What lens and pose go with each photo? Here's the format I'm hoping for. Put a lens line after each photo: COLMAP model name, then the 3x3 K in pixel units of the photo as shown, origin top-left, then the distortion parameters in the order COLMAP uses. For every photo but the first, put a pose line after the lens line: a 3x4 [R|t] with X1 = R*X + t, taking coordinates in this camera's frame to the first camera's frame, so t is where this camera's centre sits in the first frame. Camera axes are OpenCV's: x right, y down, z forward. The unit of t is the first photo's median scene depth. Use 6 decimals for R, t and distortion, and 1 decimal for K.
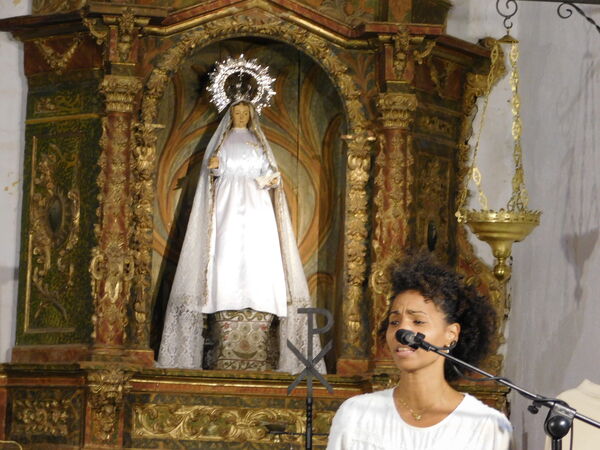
lens RADIAL K [[3478.6, 0, 299.9], [0, 3478.6, 225.4], [0, 0, 1]] dist [0.581961, -21.627597]
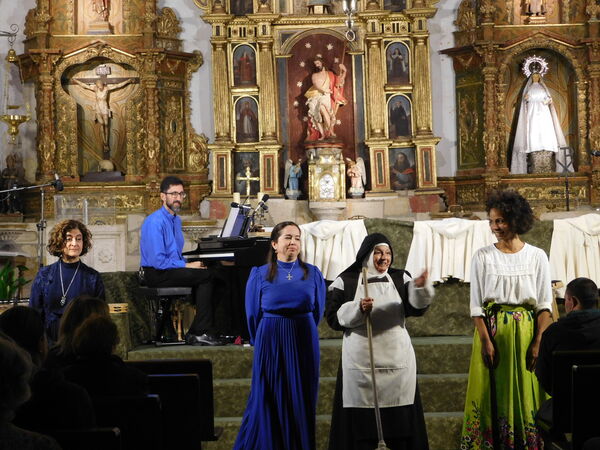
lens RADIAL K [[1469.0, 0, 301.1], [0, 1469.0, 225.2], [0, 0, 1]] dist [0.088994, -0.307271]
pose [[0.980522, -0.065224, -0.185260, 0.008662], [0.077293, 0.995280, 0.058678, 0.000635], [0.180559, -0.071855, 0.980936, -0.150686]]
